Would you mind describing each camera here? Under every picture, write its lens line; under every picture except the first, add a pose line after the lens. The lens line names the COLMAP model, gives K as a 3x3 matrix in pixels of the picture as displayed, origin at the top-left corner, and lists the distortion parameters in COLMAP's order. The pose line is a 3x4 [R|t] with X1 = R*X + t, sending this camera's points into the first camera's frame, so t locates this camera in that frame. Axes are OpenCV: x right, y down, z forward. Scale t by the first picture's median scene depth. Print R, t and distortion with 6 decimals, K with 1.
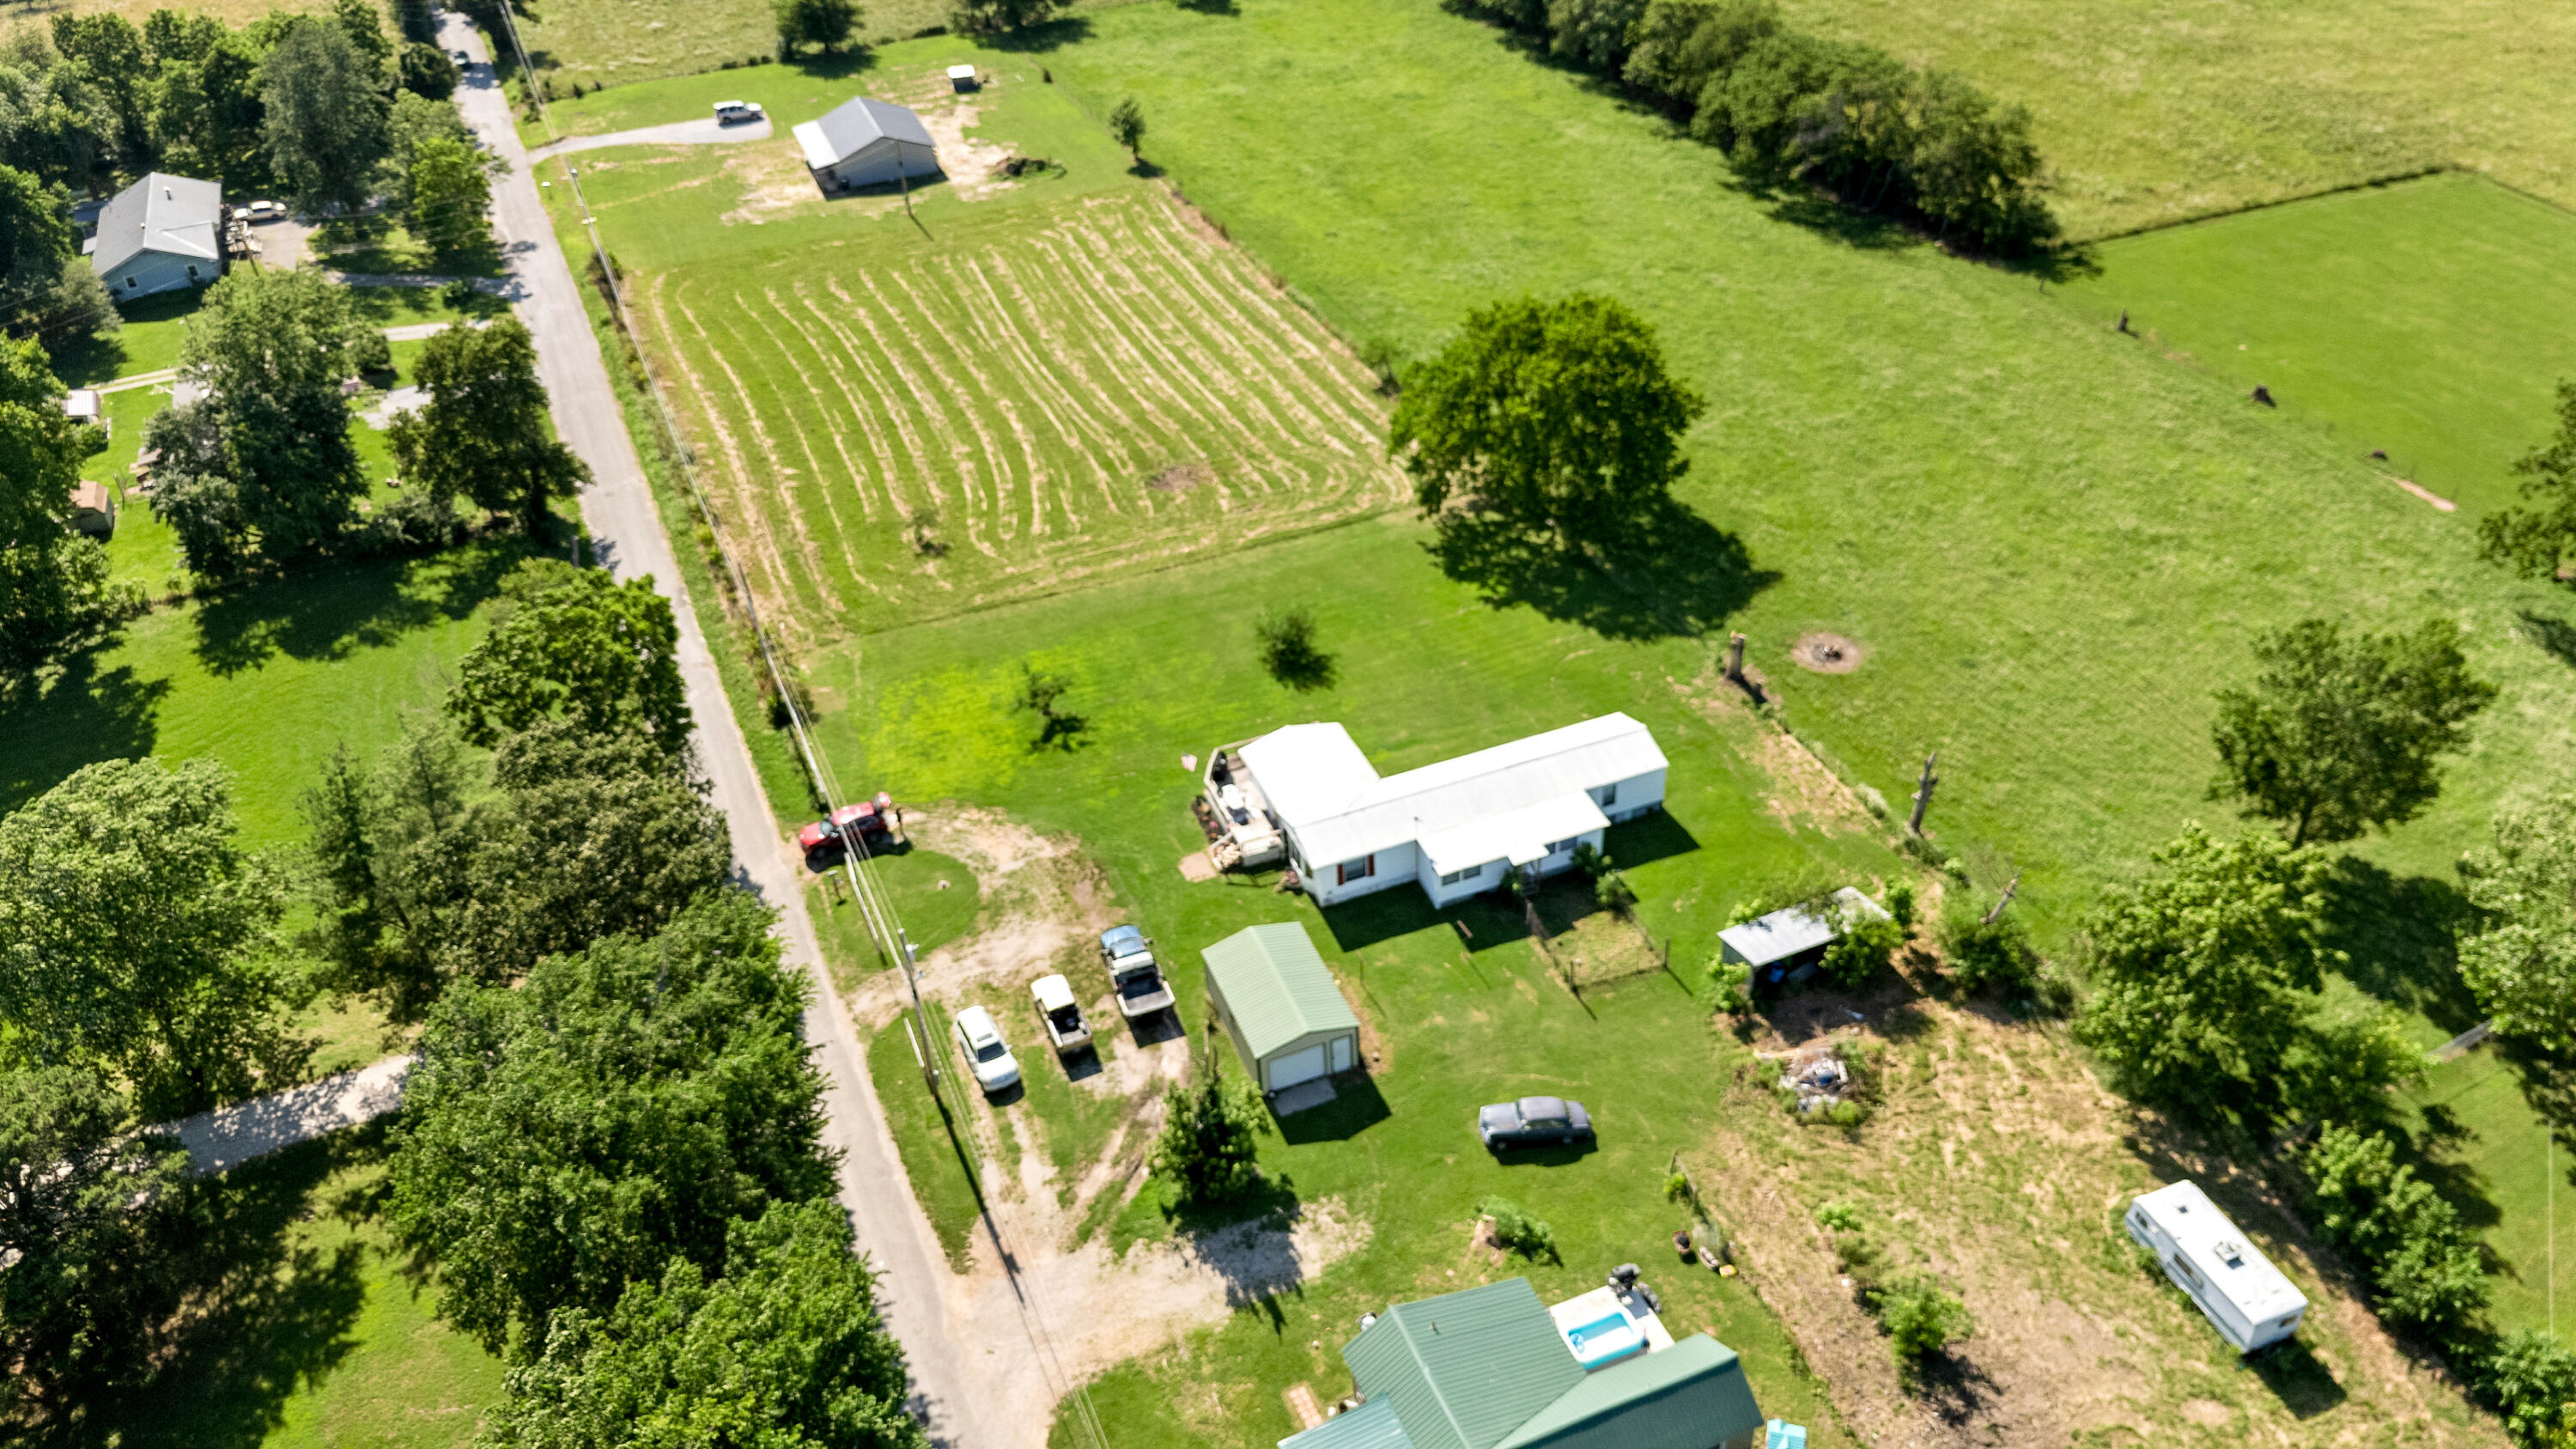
lens RADIAL K [[1998.4, 0, 1288.0], [0, 1998.4, 724.5], [0, 0, 1]] dist [0.052833, -0.055866]
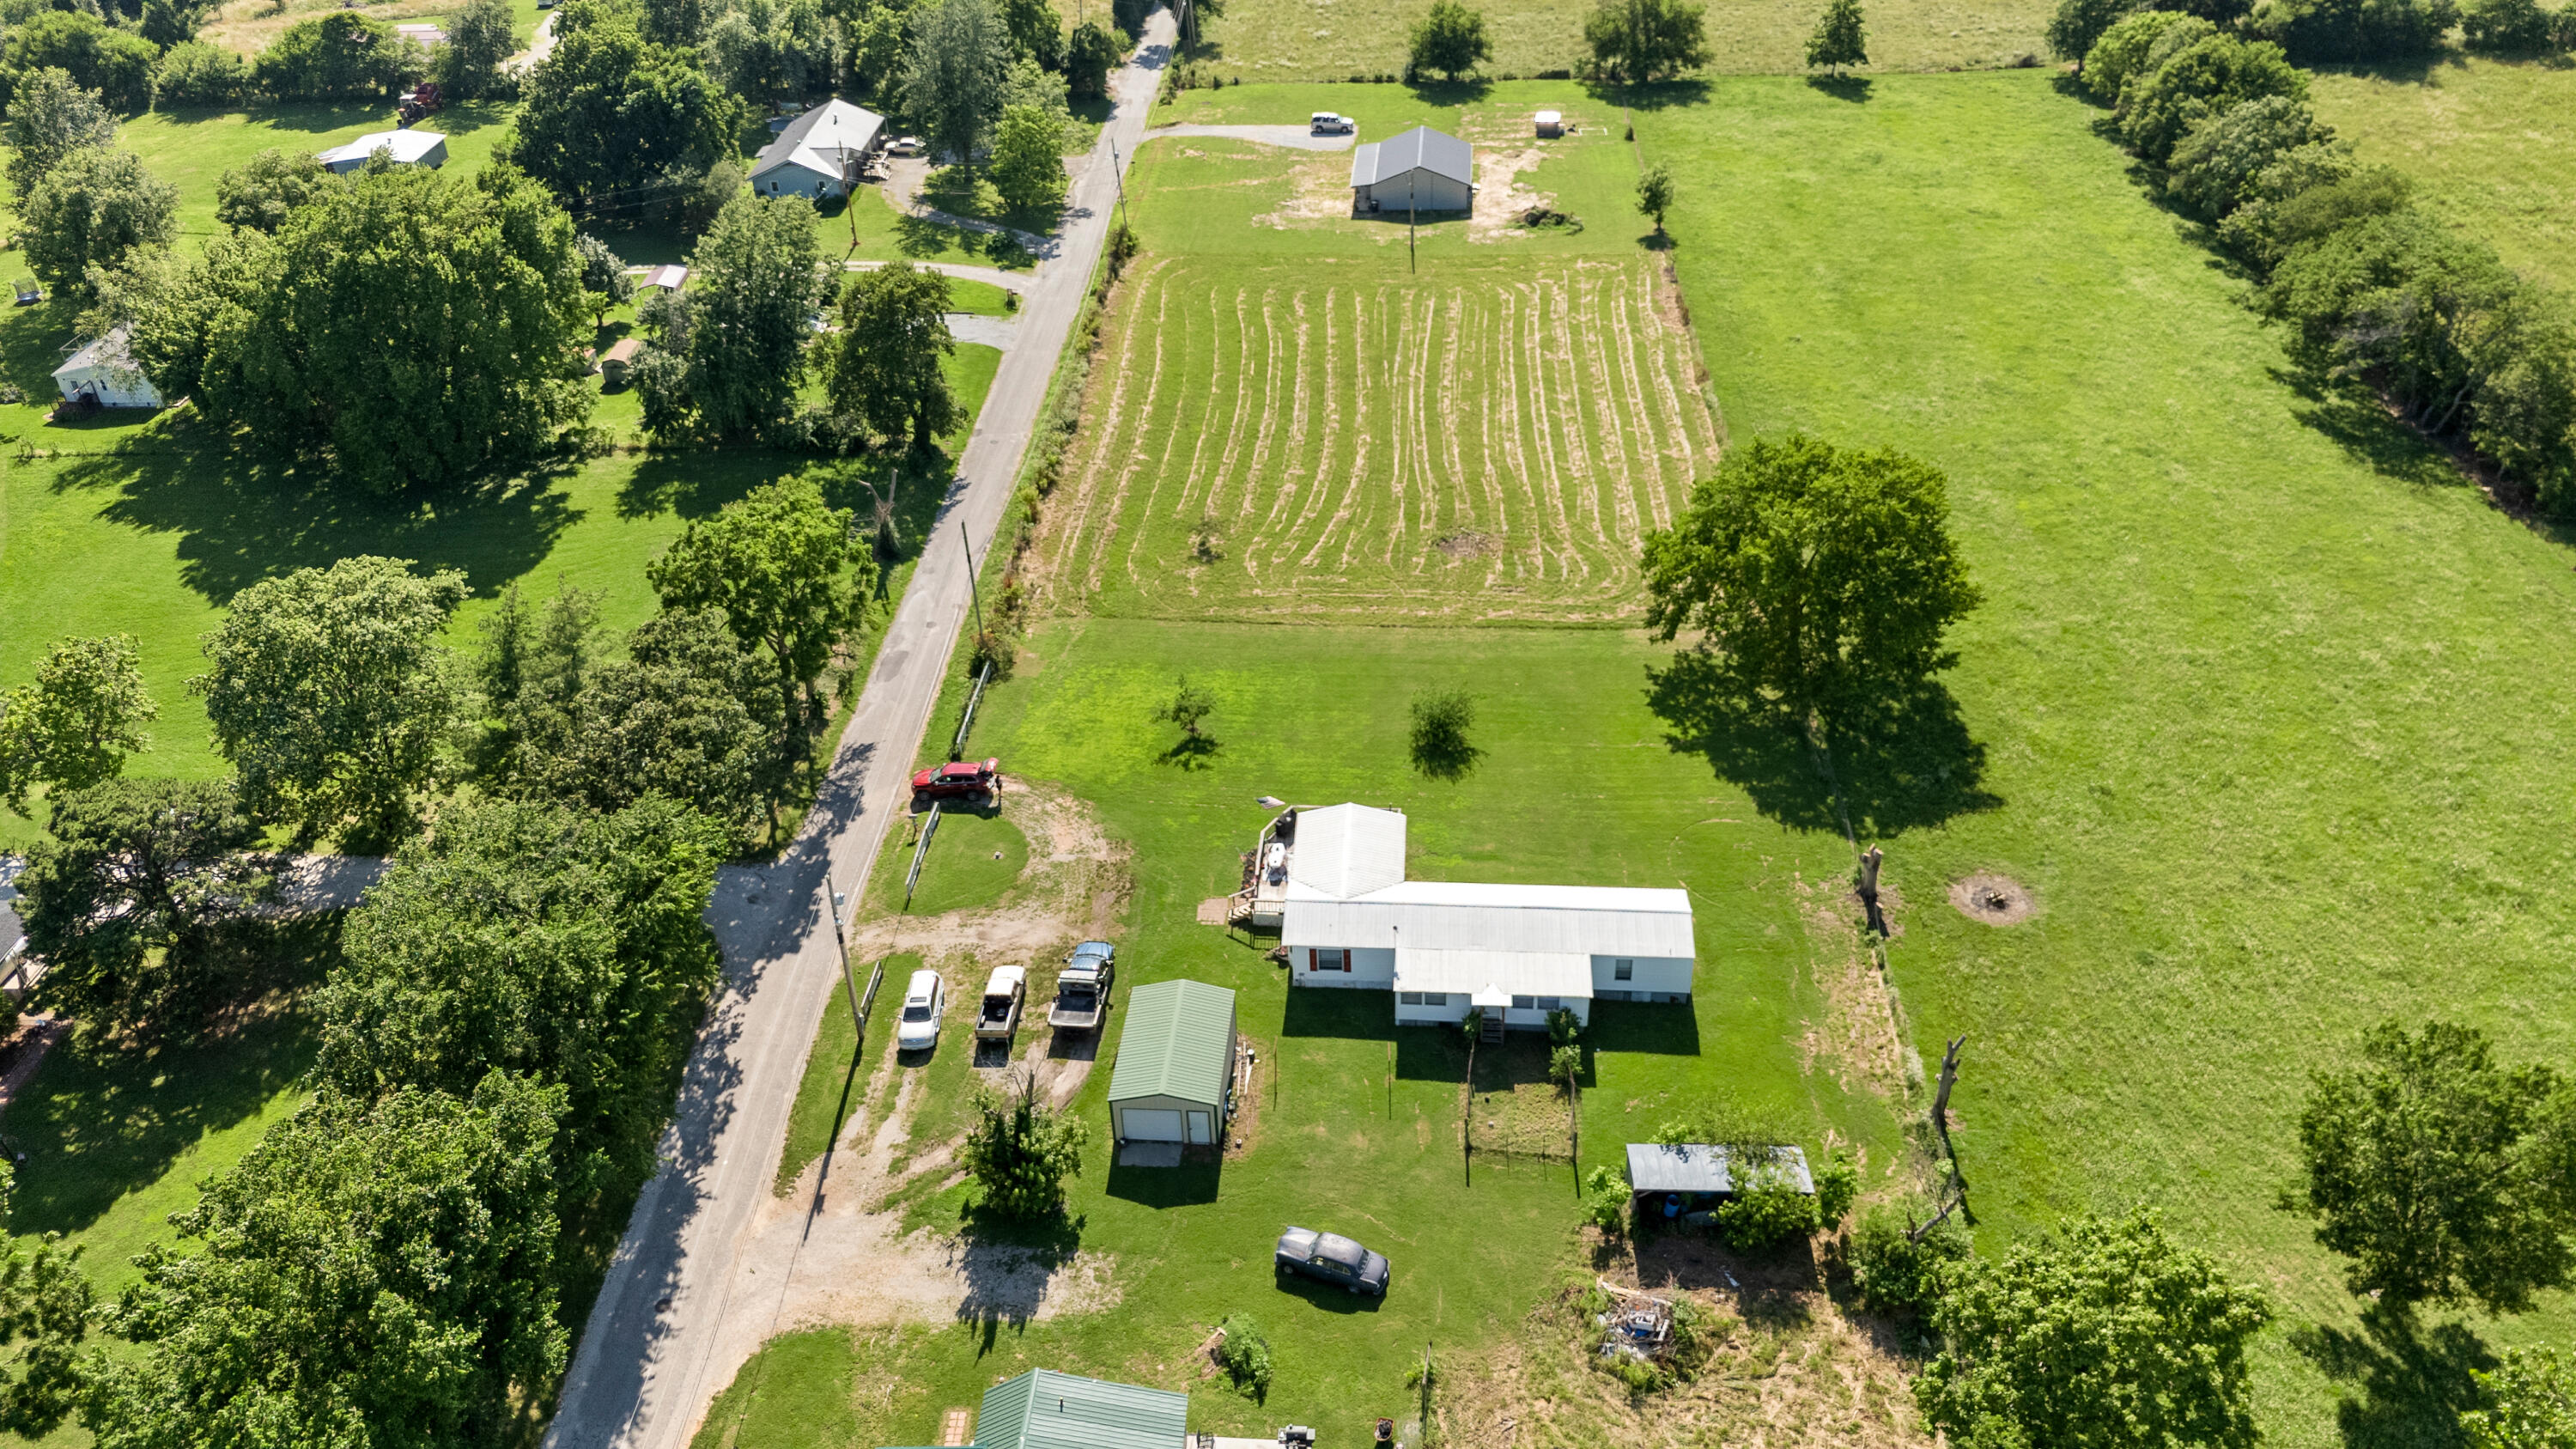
lens RADIAL K [[1998.4, 0, 1288.0], [0, 1998.4, 724.5], [0, 0, 1]] dist [0.052833, -0.055866]
pose [[0.891750, 0.262702, -0.368468, 0.275015], [-0.267914, 0.962694, 0.037966, -0.055562], [0.364696, 0.064861, 0.928865, 0.058783]]
